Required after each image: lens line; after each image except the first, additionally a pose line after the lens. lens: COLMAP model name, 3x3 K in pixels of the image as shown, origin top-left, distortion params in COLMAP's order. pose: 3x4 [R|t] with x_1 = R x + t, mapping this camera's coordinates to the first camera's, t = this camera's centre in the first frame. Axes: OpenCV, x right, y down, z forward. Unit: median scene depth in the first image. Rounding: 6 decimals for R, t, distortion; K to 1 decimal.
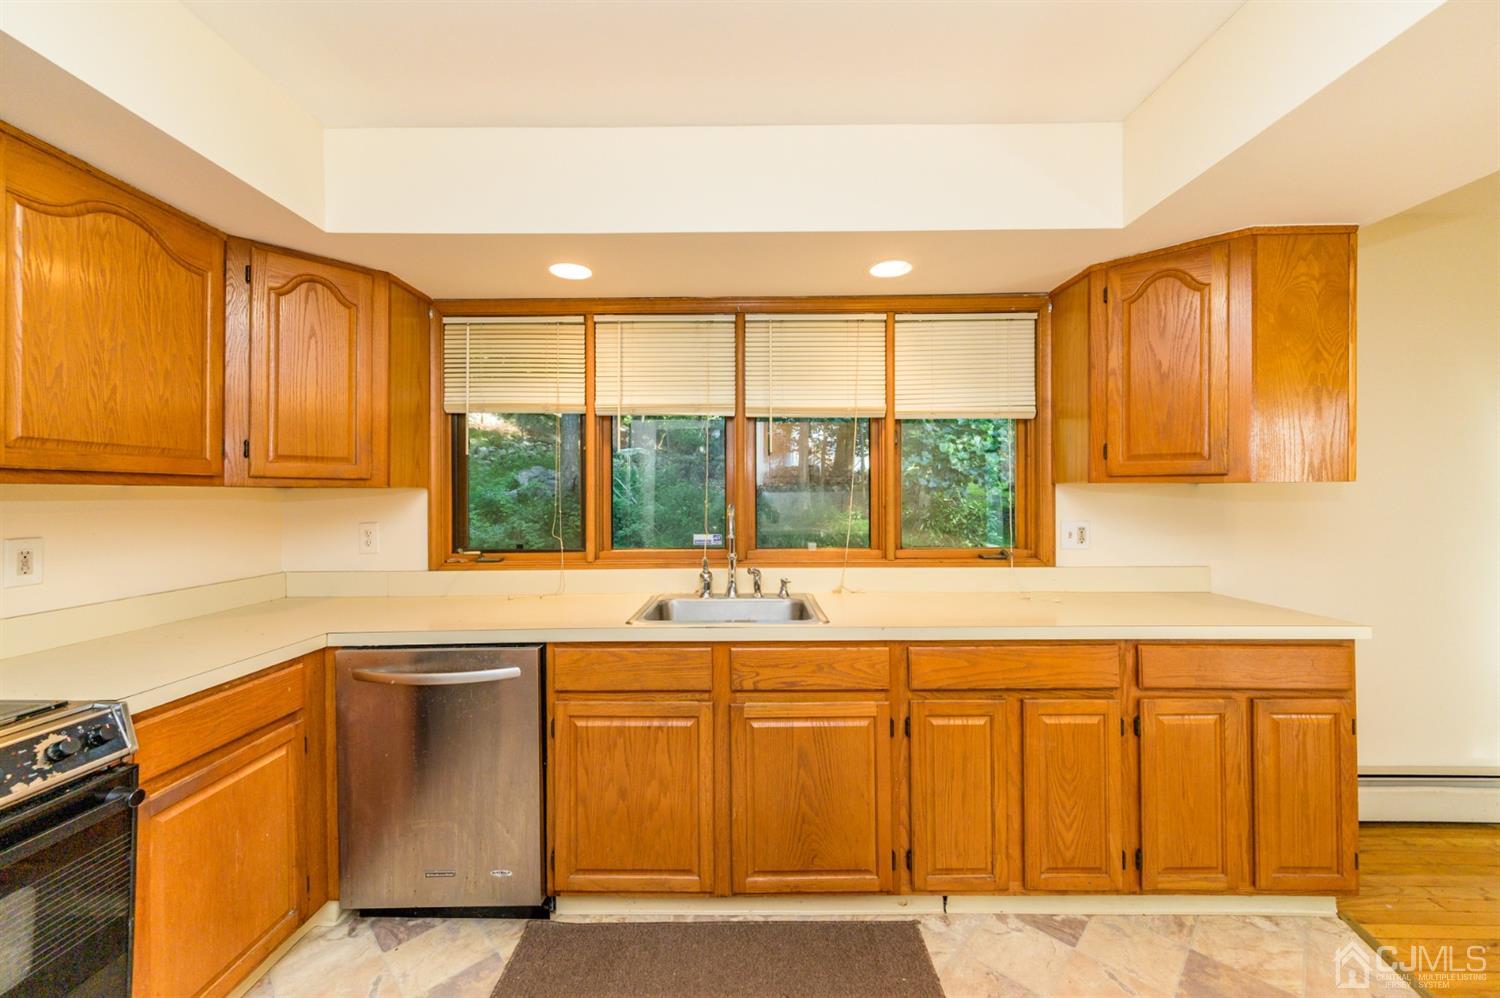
lens RADIAL K [[592.0, 0, 740.5], [0, 592.0, 492.2], [0, 0, 1]] dist [0.000117, 0.001648]
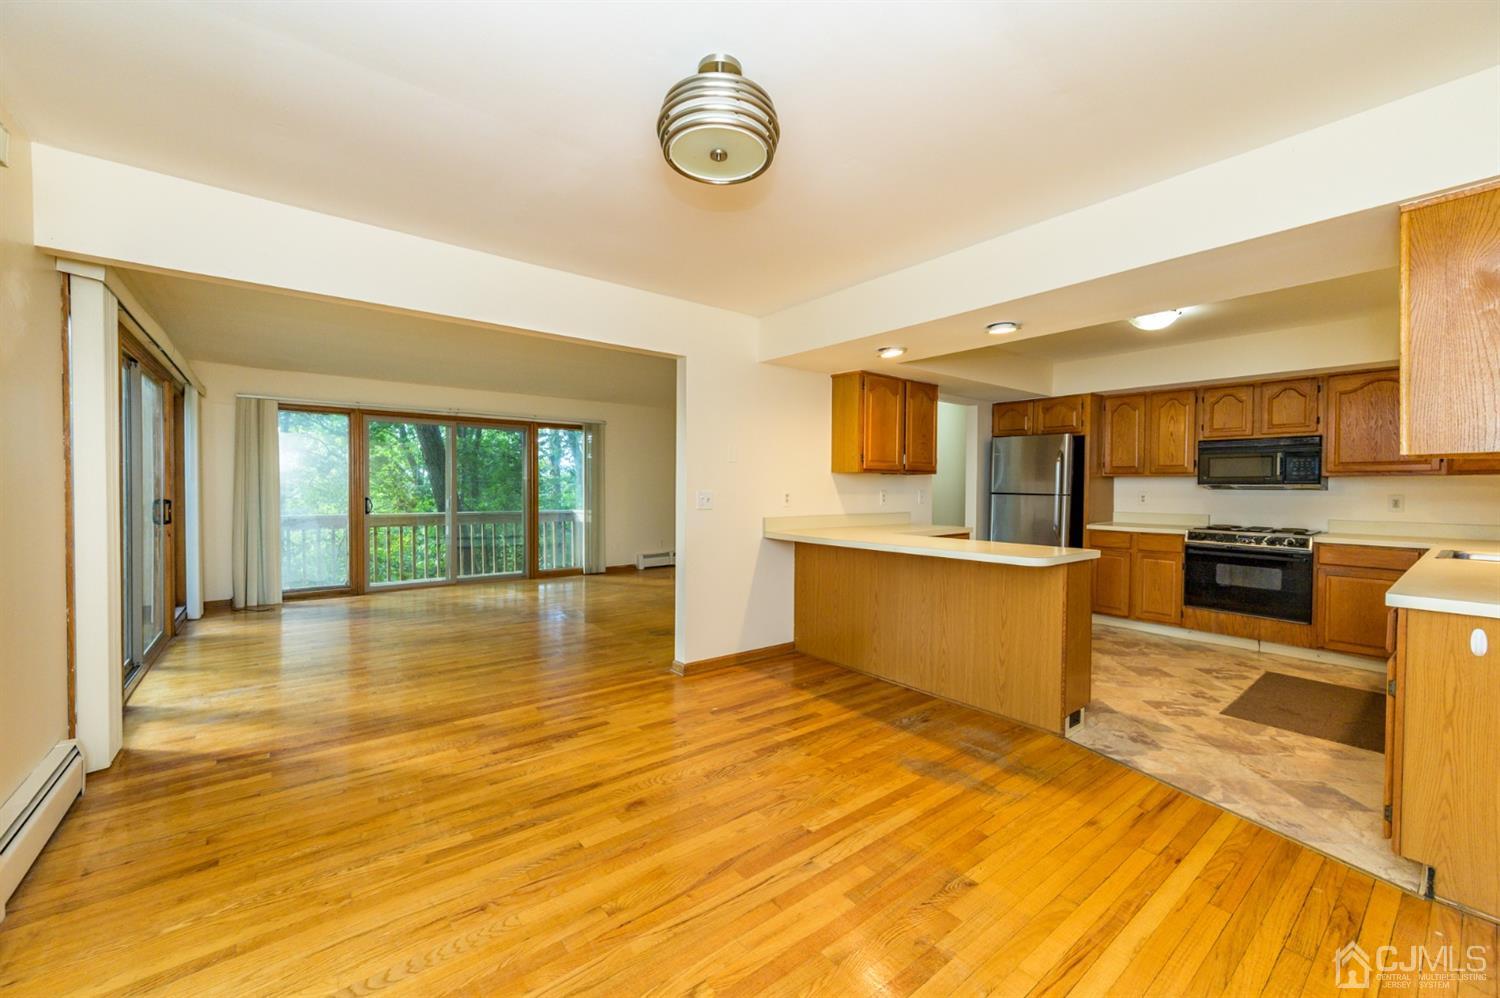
lens RADIAL K [[592.0, 0, 756.0], [0, 592.0, 497.7], [0, 0, 1]] dist [0.000117, 0.001648]
pose [[-0.764039, 0.007675, -0.645124, 2.605028], [-0.003533, 0.999864, 0.016079, 0.048983], [0.645160, 0.014564, -0.763908, 1.058330]]
